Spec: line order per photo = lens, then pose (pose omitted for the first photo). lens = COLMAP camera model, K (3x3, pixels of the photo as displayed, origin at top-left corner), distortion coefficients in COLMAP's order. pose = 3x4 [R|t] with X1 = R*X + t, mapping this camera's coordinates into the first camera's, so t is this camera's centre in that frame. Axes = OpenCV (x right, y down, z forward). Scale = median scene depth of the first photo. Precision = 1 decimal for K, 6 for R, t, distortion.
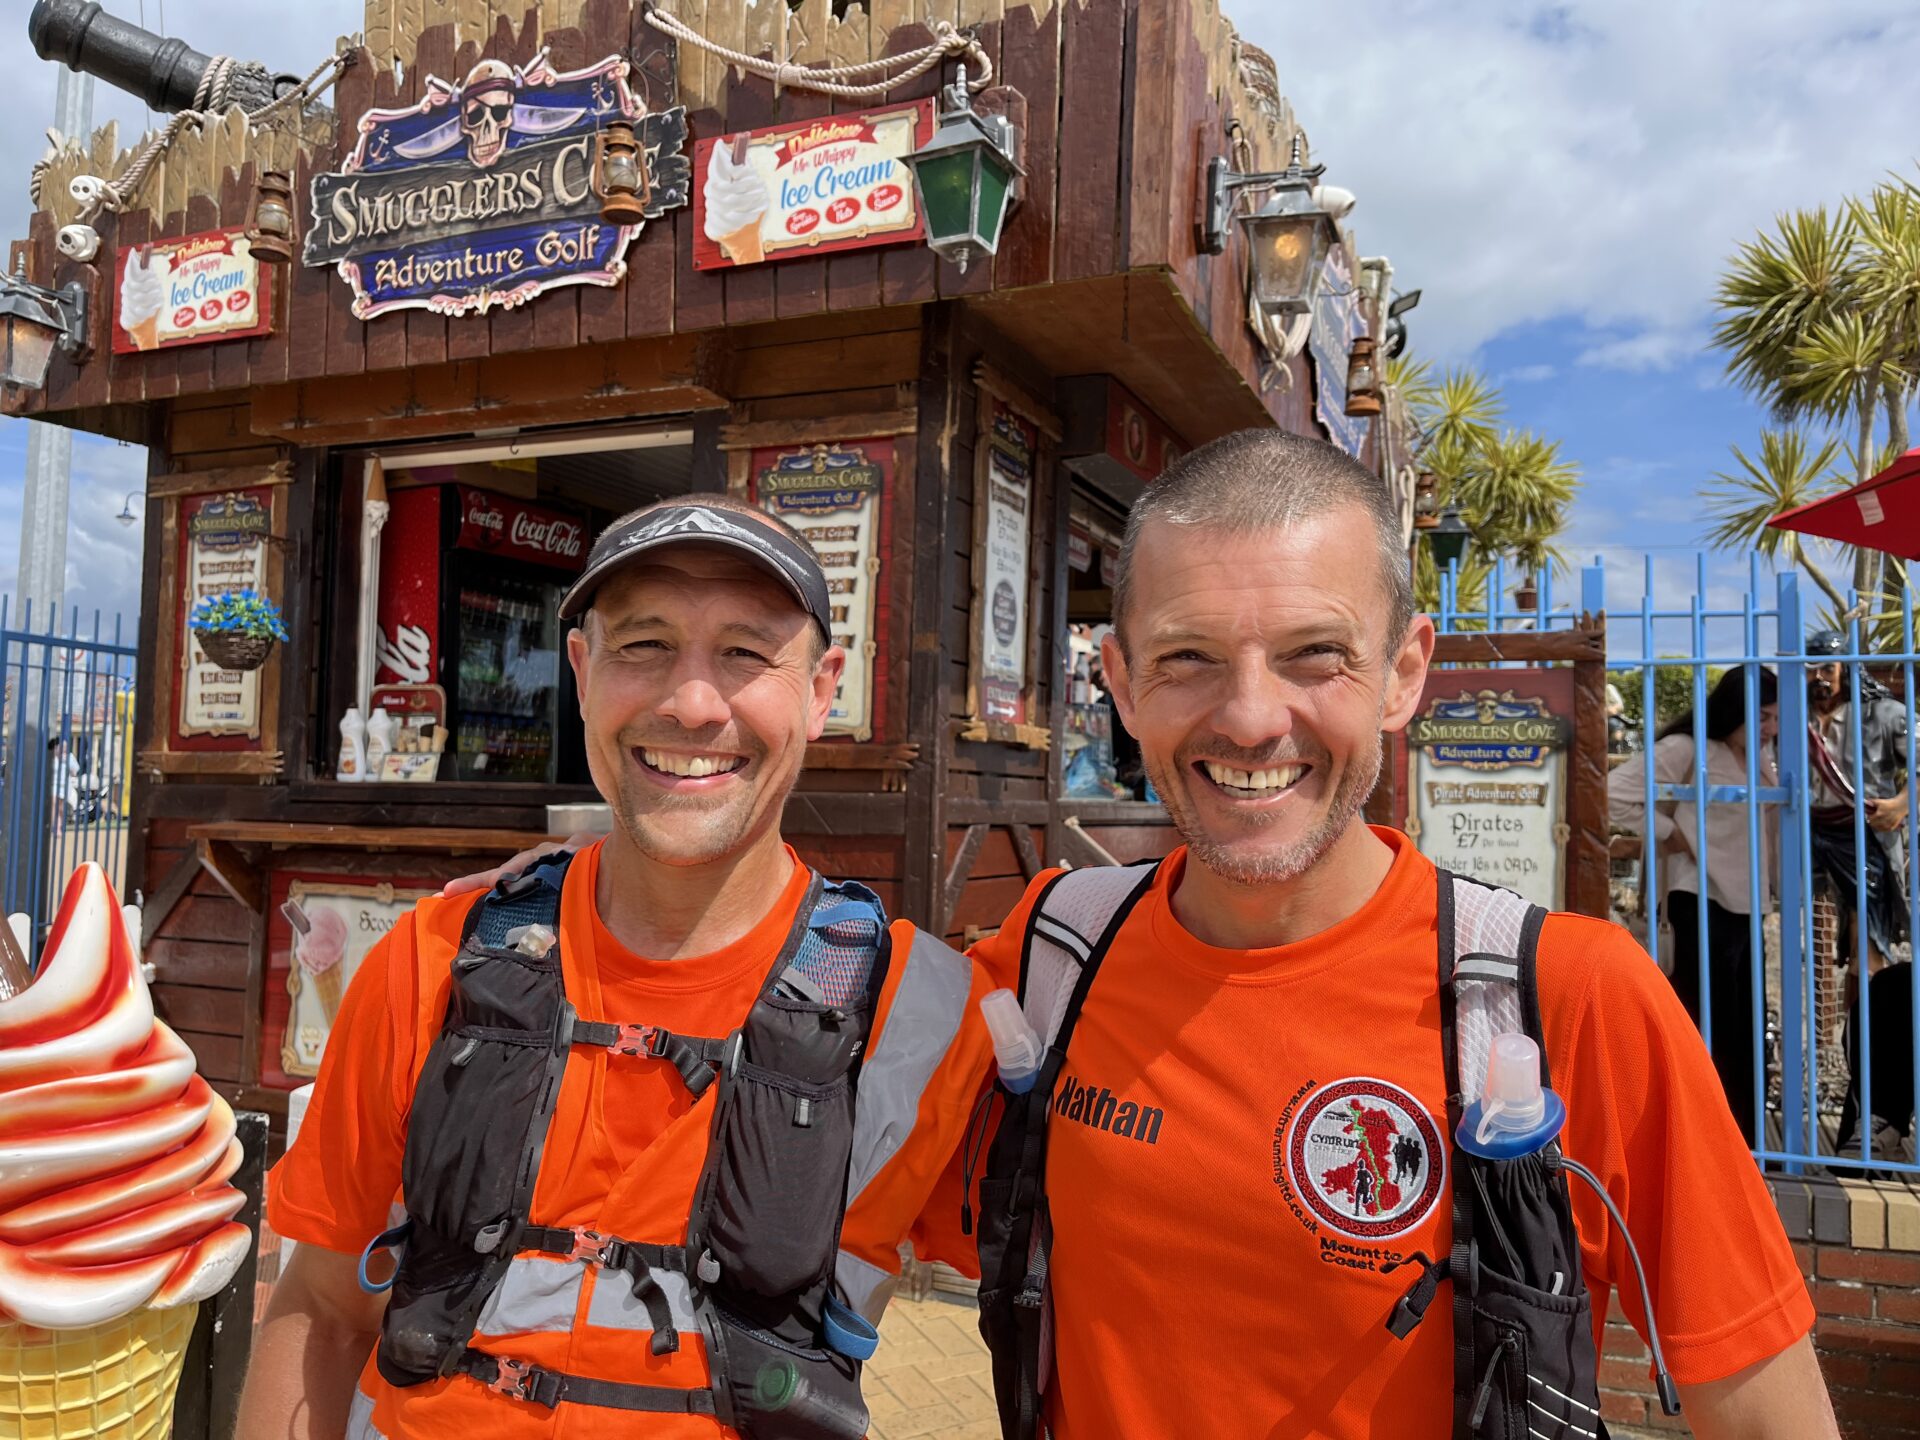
lens RADIAL K [[1478.1, 0, 955.7], [0, 1478.1, 715.5], [0, 0, 1]] dist [0.043425, -0.046661]
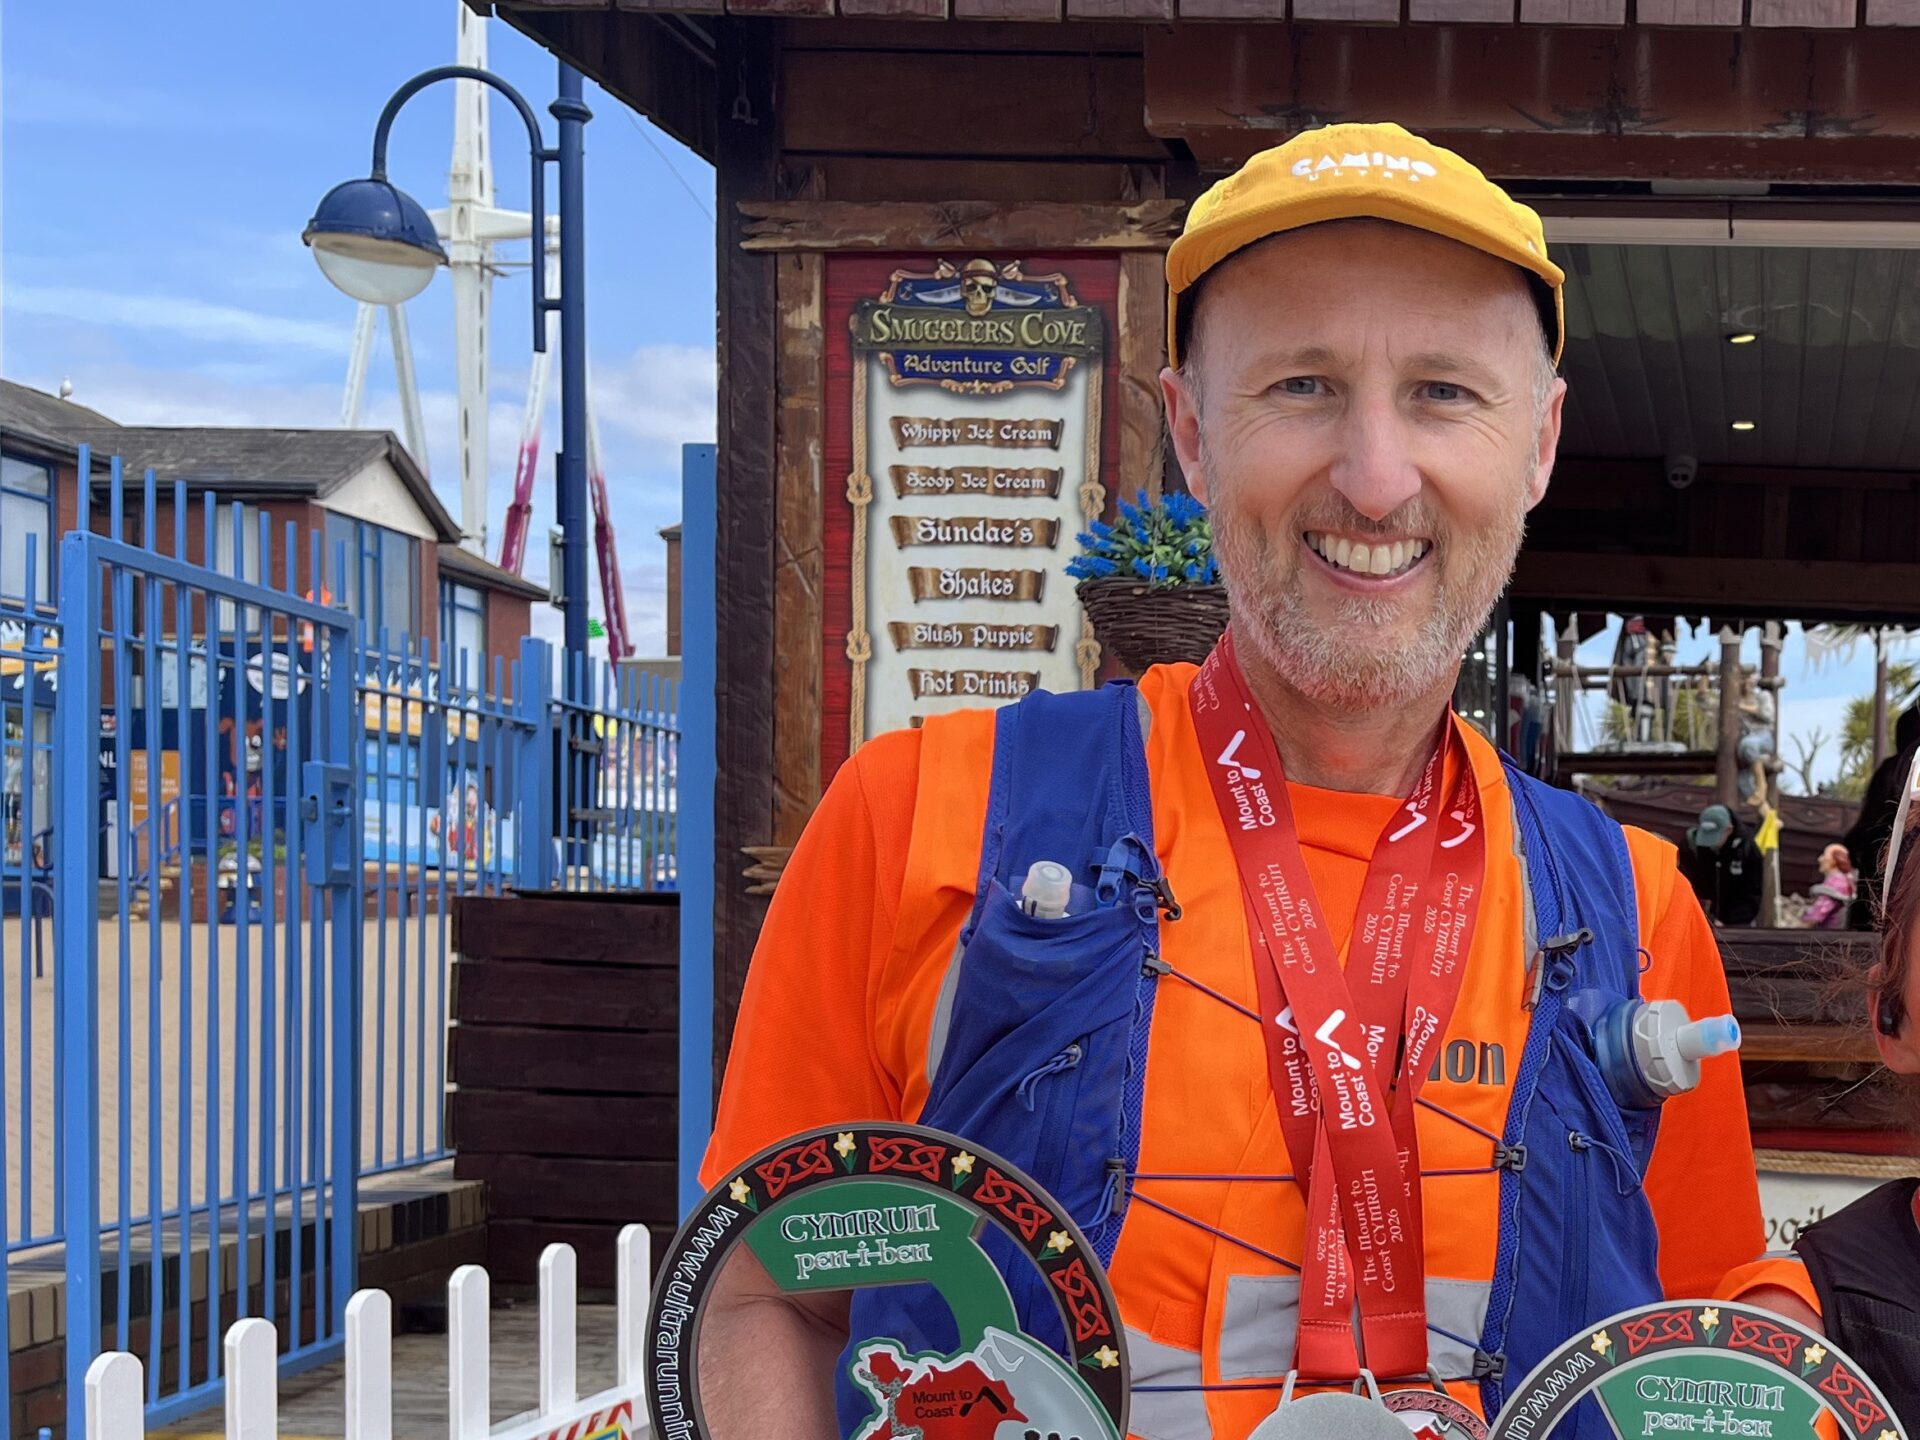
lens RADIAL K [[1478.1, 0, 985.6], [0, 1478.1, 733.2], [0, 0, 1]] dist [0.043425, -0.046661]
pose [[0.928903, -0.018710, 0.369850, -0.793703], [-0.028057, 0.992297, 0.120664, -0.077551], [-0.369259, -0.122462, 0.921223, 0.707230]]
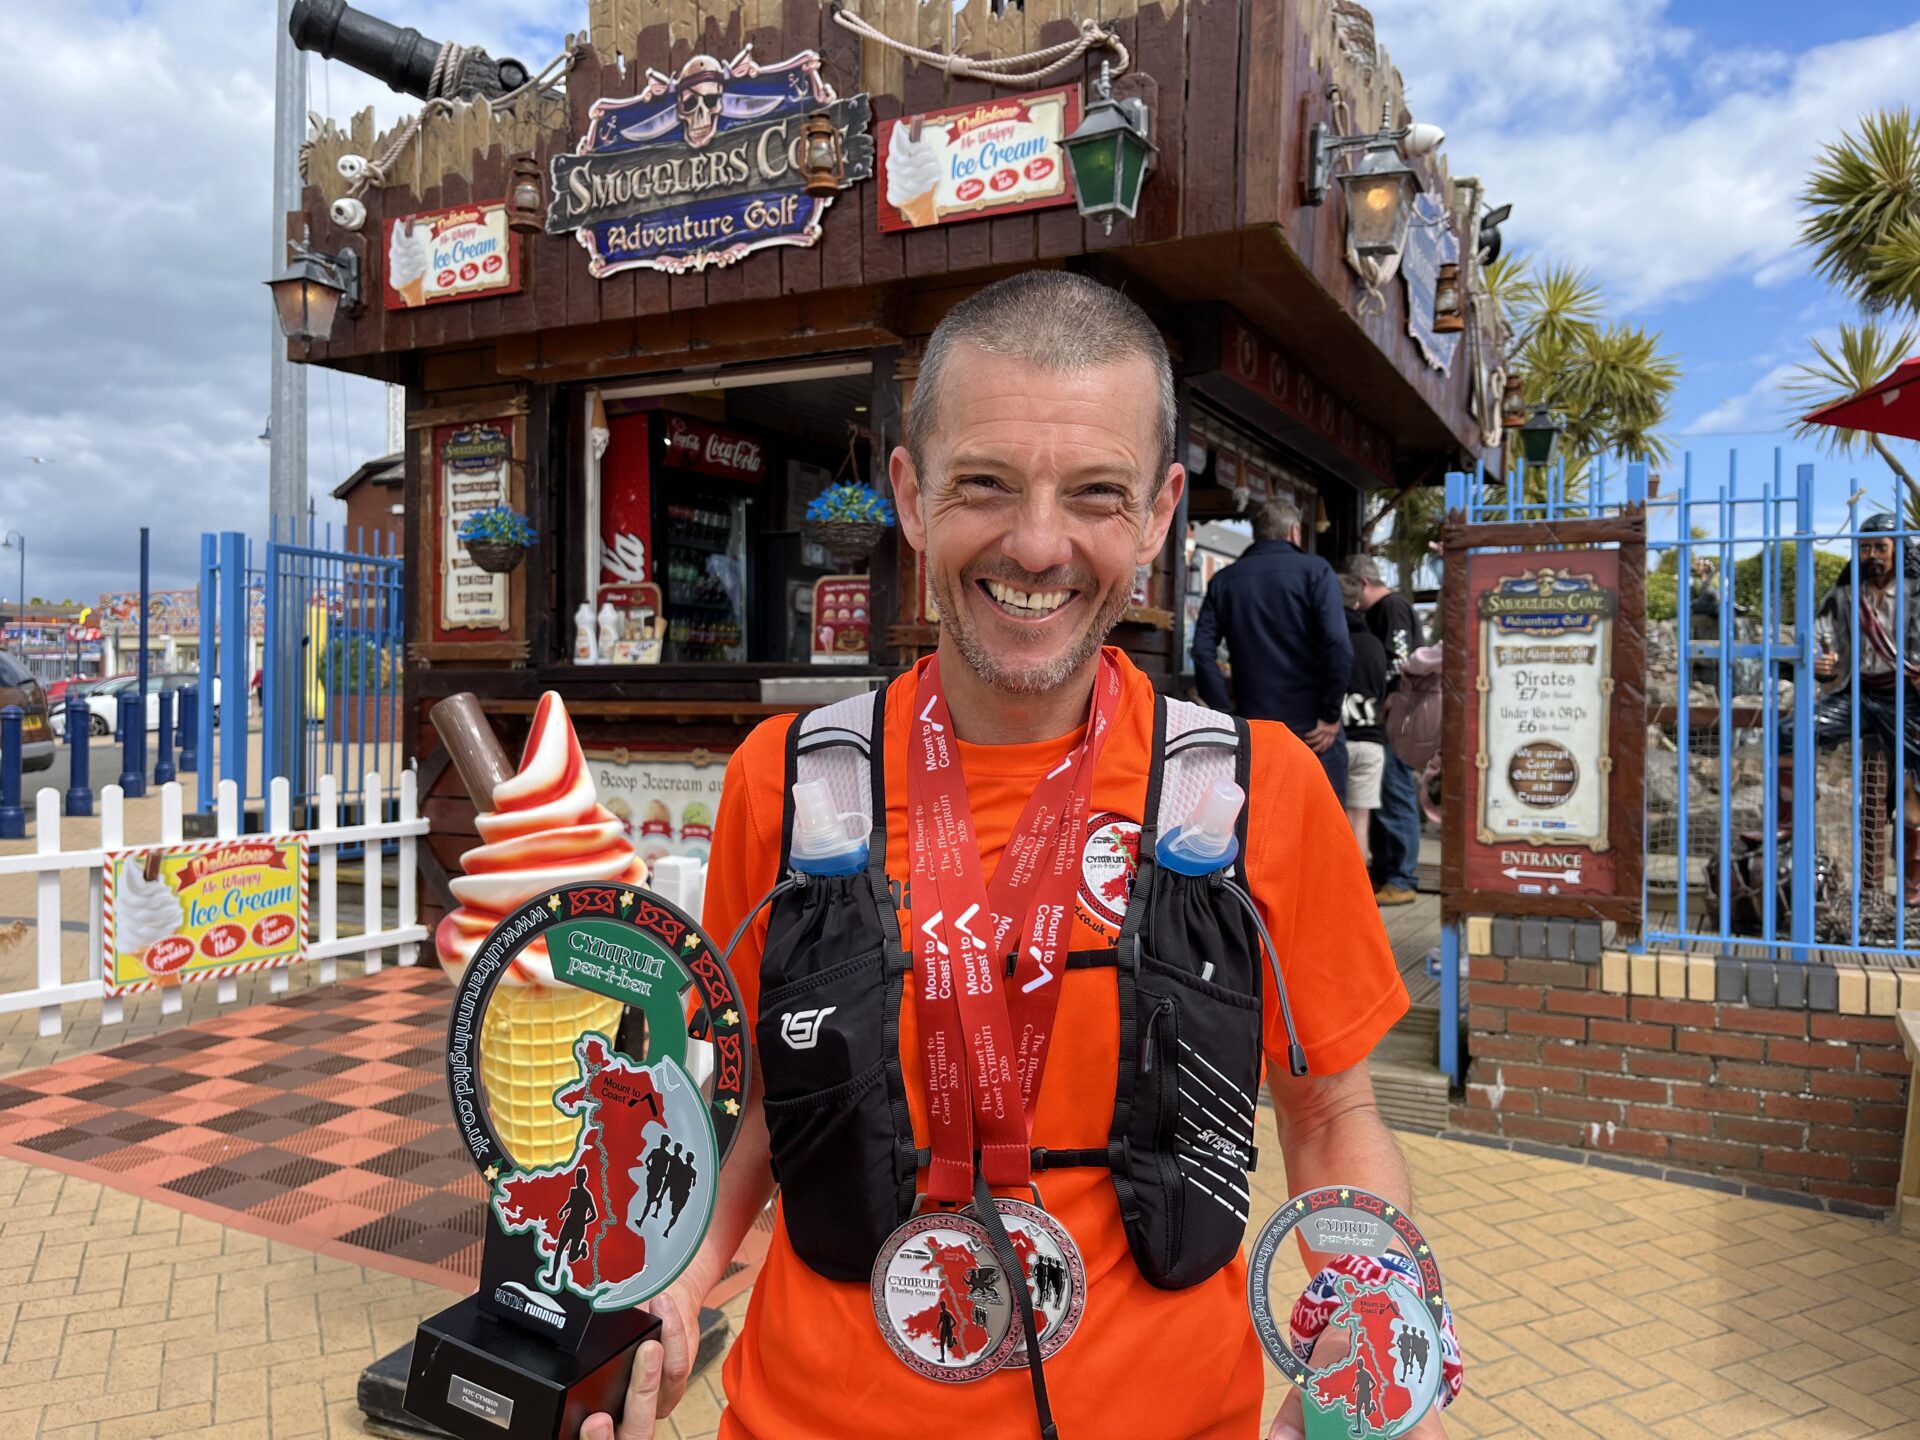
lens RADIAL K [[1478.1, 0, 951.8], [0, 1478.1, 710.0], [0, 0, 1]] dist [0.043425, -0.046661]
pose [[0.997569, -0.010669, -0.068859, -0.035091], [0.014896, 0.998017, 0.061154, 0.014226], [0.068070, -0.062031, 0.995750, -0.206423]]
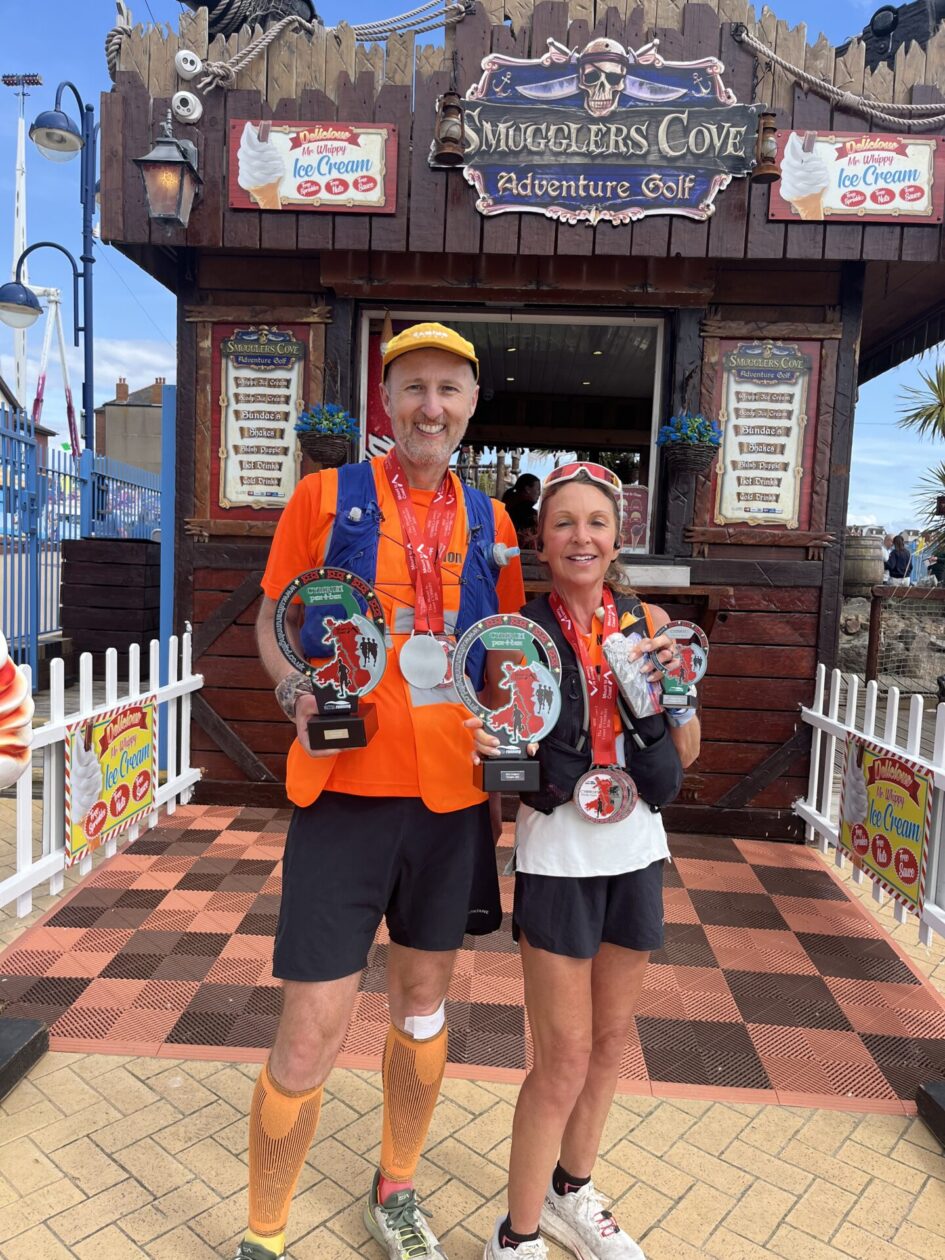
lens RADIAL K [[970.0, 0, 472.8], [0, 970.0, 640.8], [0, 0, 1]] dist [0.043425, -0.046661]
pose [[0.931450, -0.015178, 0.363553, -0.774010], [-0.036536, 0.990179, 0.134949, 0.007276], [-0.362031, -0.138981, 0.921747, 0.107171]]
